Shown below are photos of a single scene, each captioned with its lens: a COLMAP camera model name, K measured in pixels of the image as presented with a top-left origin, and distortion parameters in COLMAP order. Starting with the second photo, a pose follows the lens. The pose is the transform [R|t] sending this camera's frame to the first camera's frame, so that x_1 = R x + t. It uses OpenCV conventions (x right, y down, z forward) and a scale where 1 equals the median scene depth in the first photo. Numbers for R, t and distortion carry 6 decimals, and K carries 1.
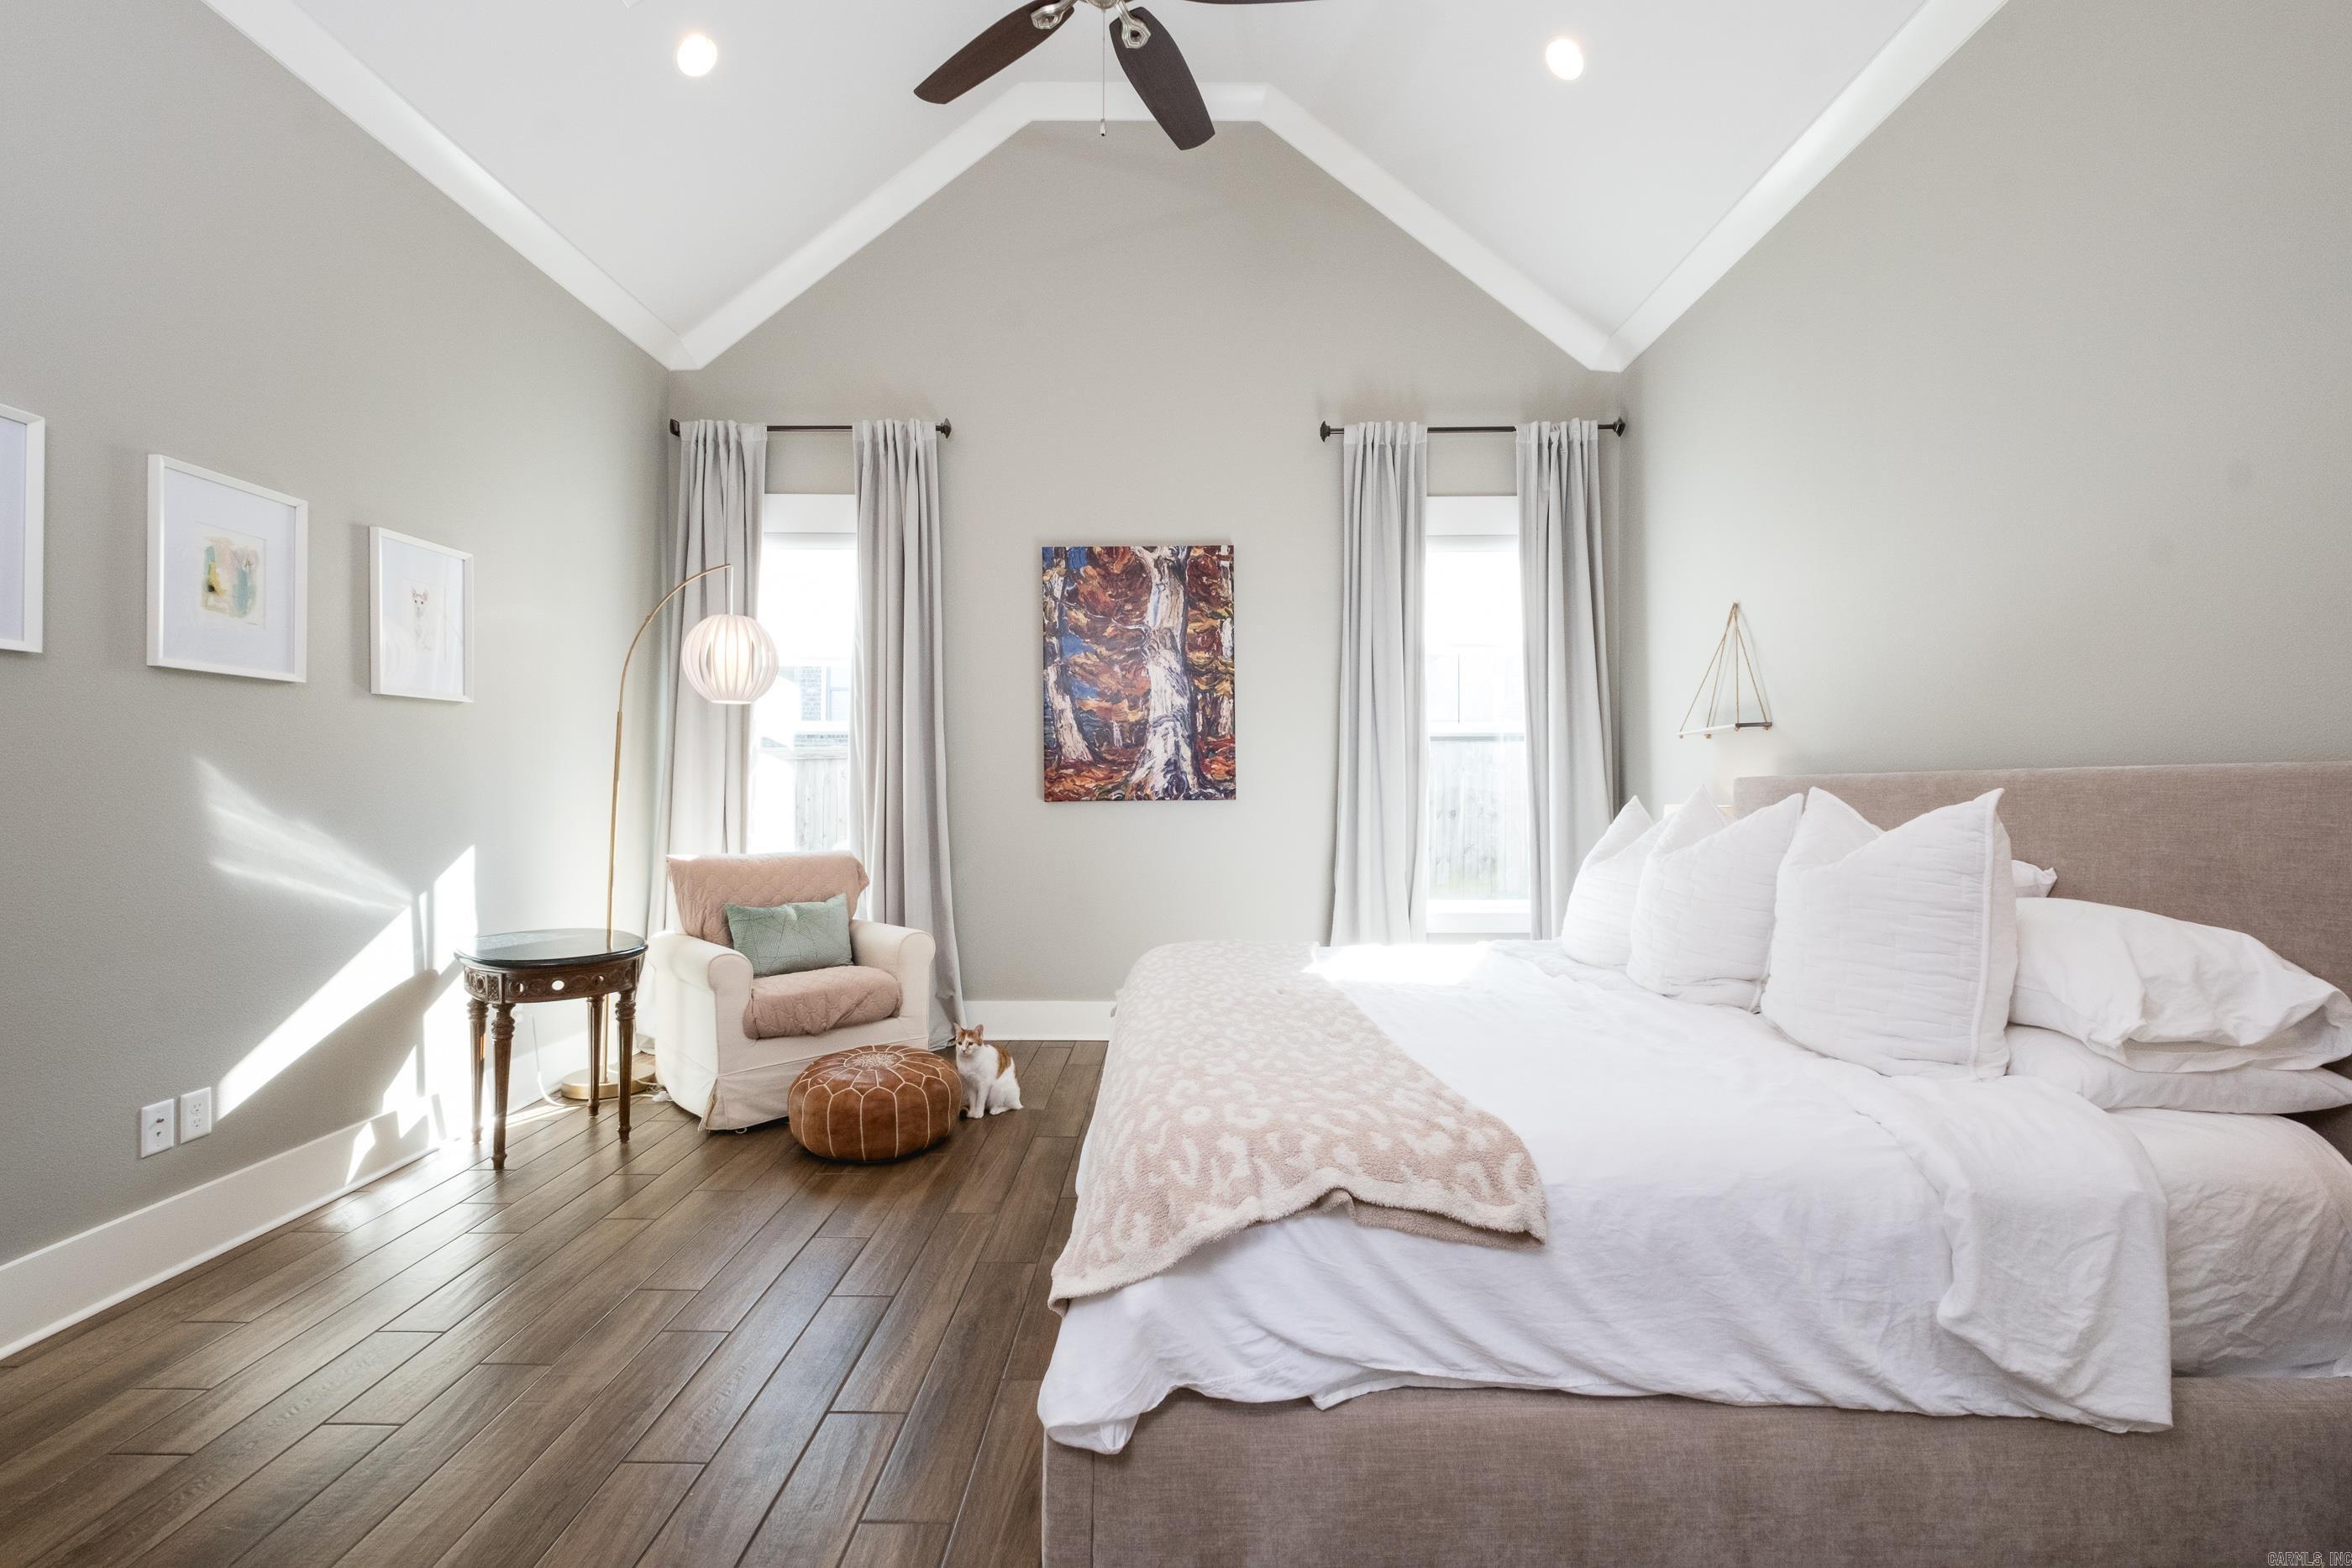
lens RADIAL K [[998.7, 0, 1174.6], [0, 998.7, 789.6], [0, 0, 1]] dist [-0.001348, -0.000727]
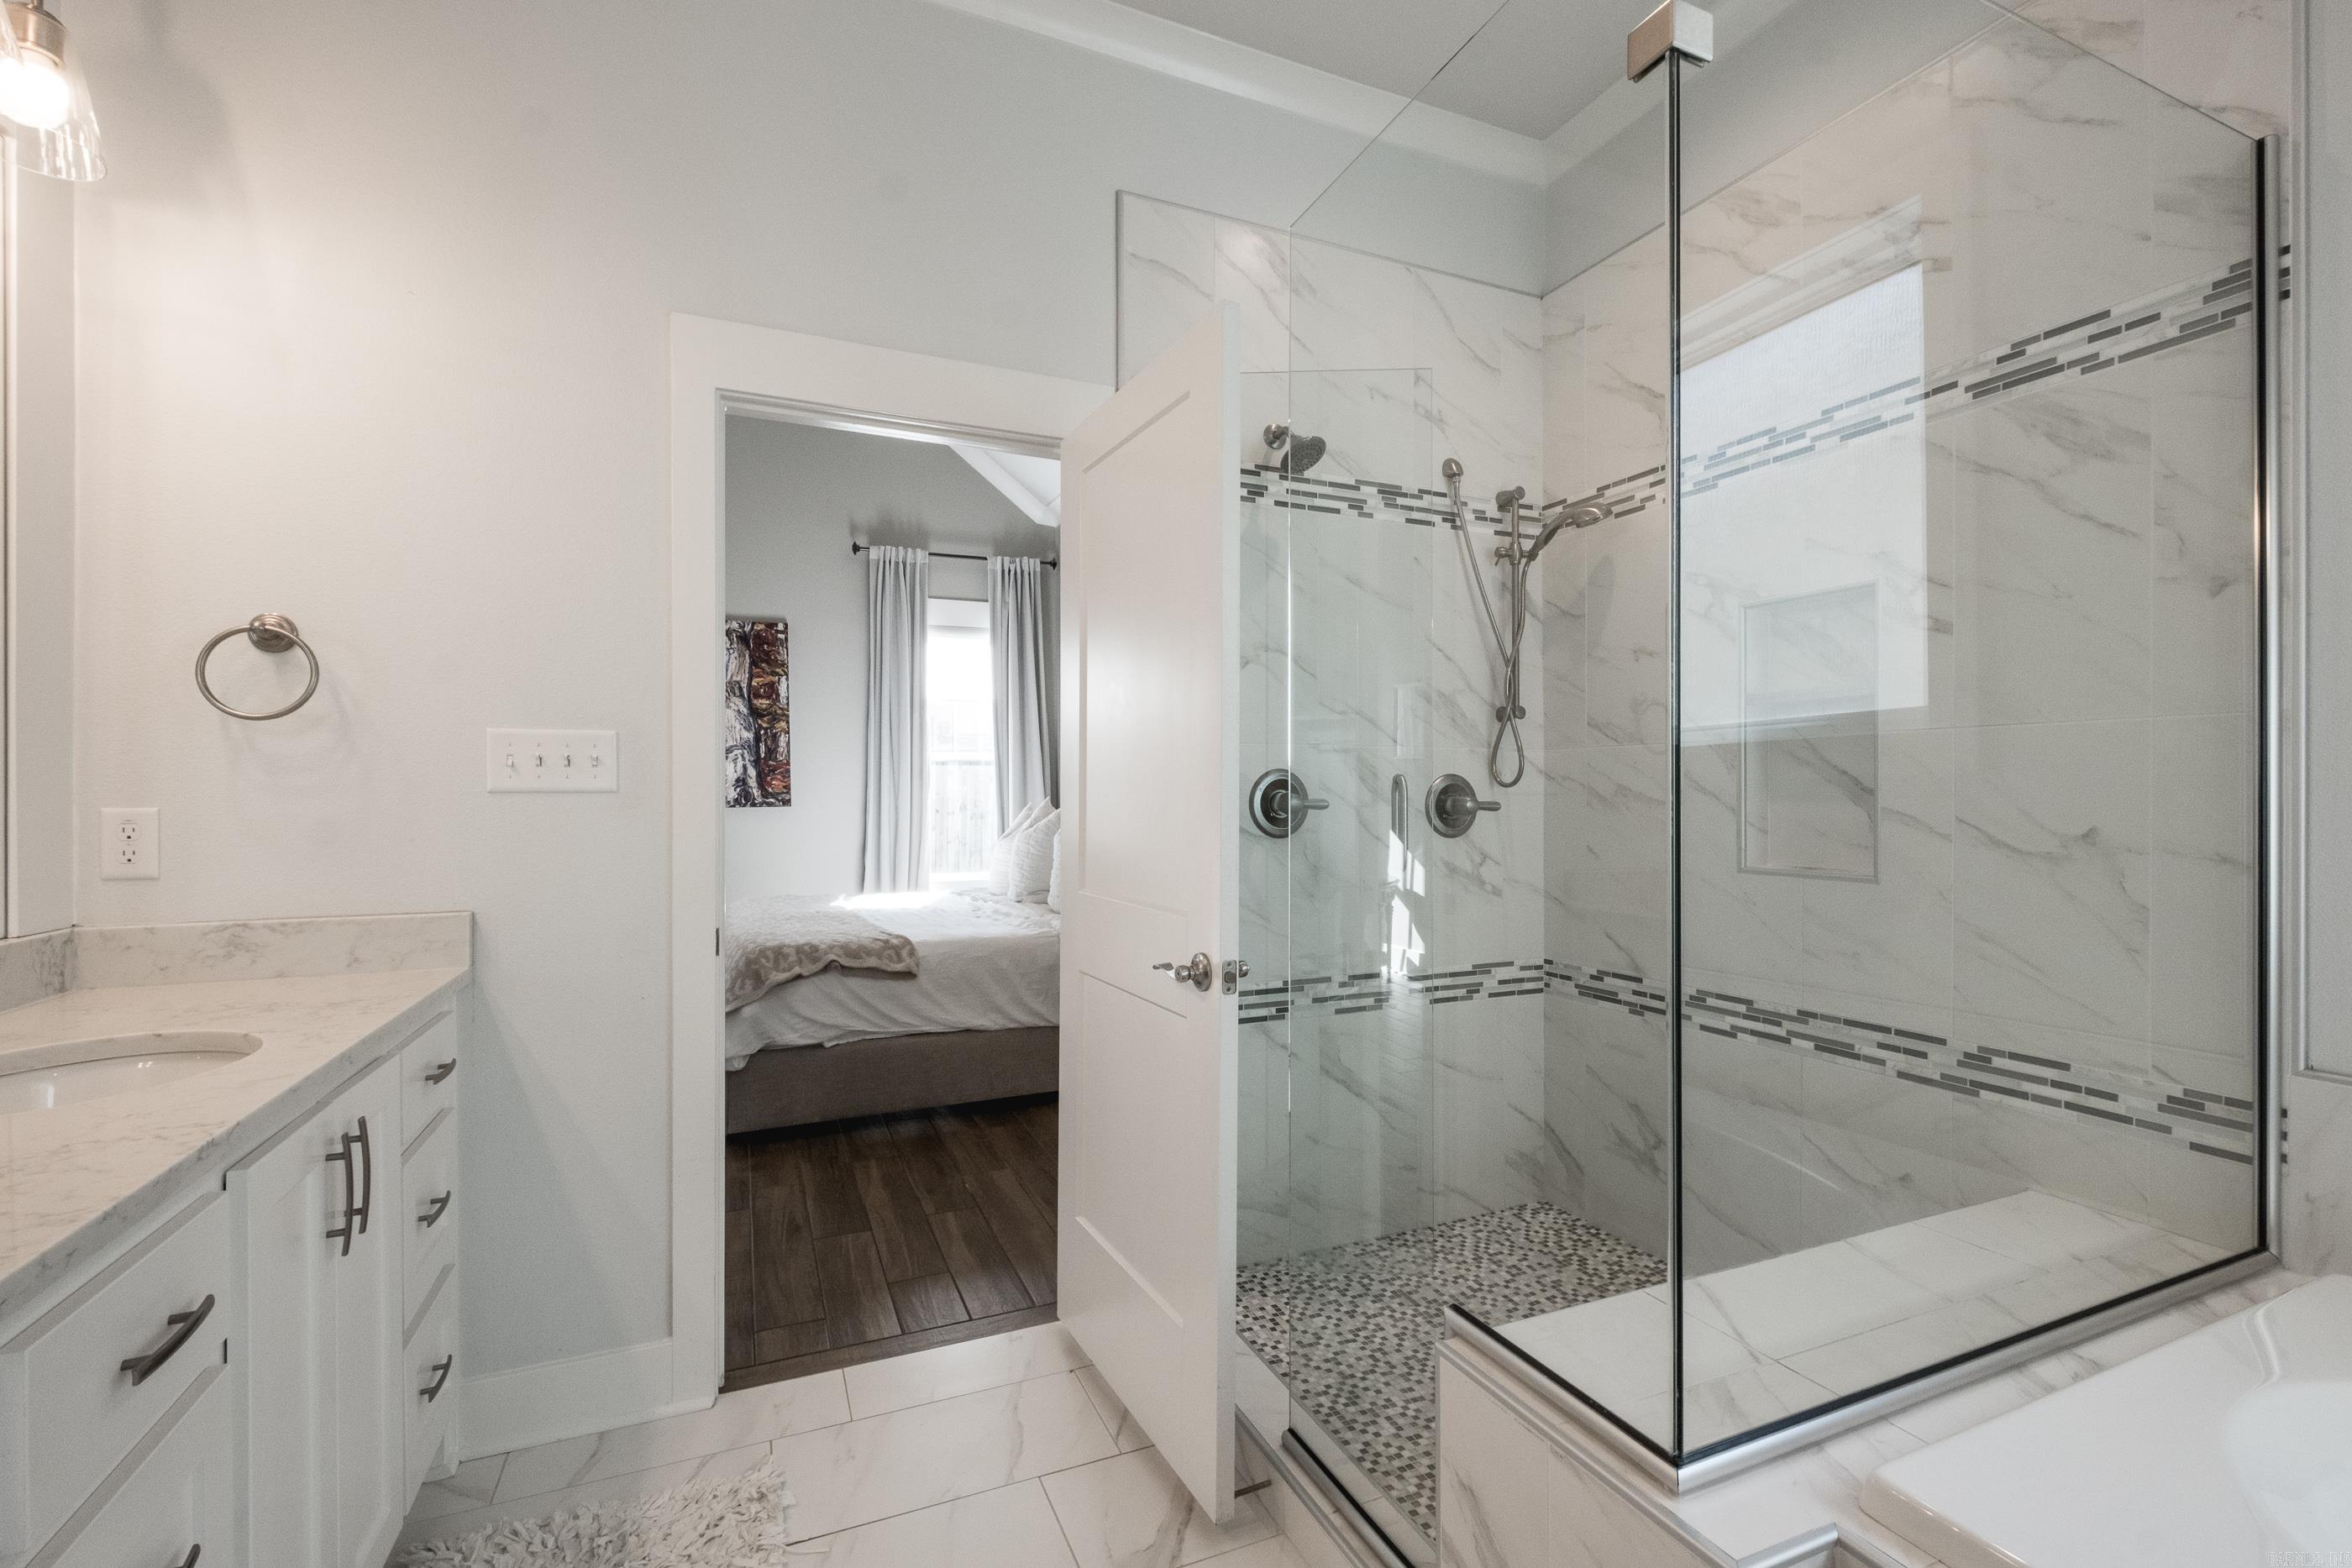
lens RADIAL K [[998.7, 0, 1174.6], [0, 998.7, 789.6], [0, 0, 1]] dist [-0.001348, -0.000727]
pose [[0.910265, -0.005469, 0.413989, -0.027914], [0.006736, 0.999976, -0.001602, -0.007187], [-0.413971, 0.004246, 0.910280, -0.490484]]
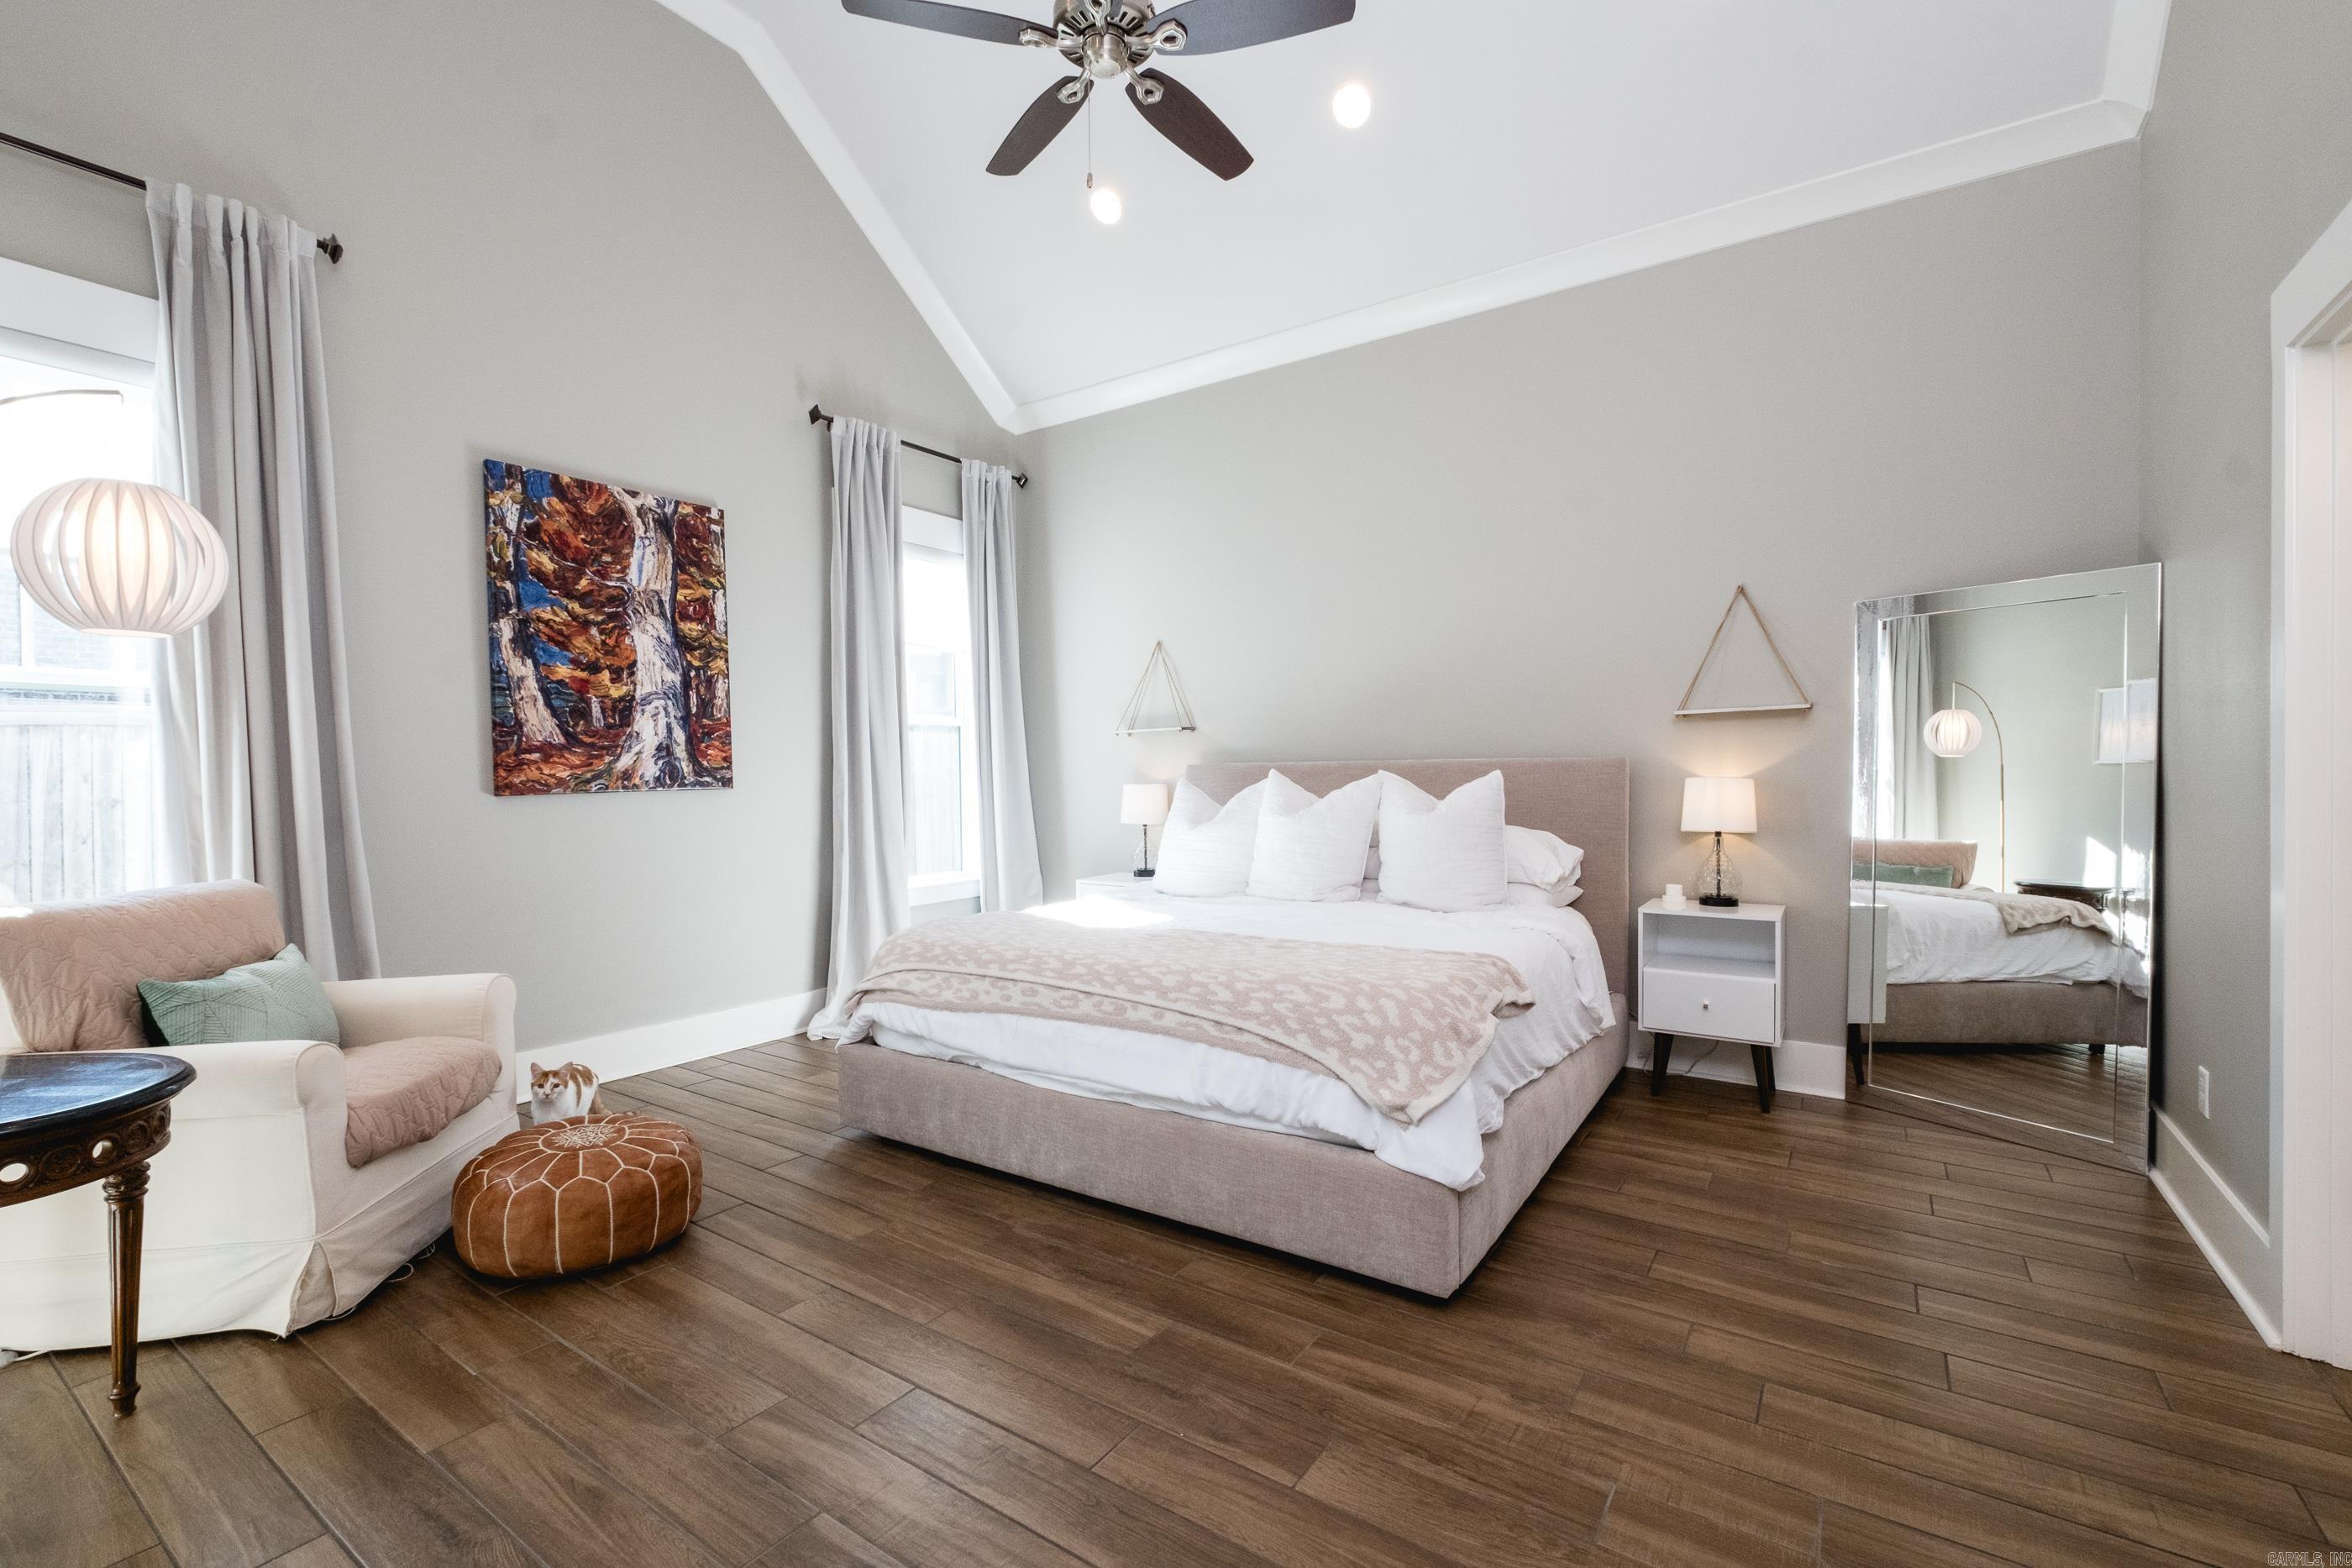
lens RADIAL K [[998.7, 0, 1174.6], [0, 998.7, 789.6], [0, 0, 1]] dist [-0.001348, -0.000727]
pose [[0.560265, -0.020497, 0.828060, -0.472246], [0.010908, 0.999790, 0.017368, -0.000370], [-0.828242, -0.000698, 0.560371, 0.146610]]
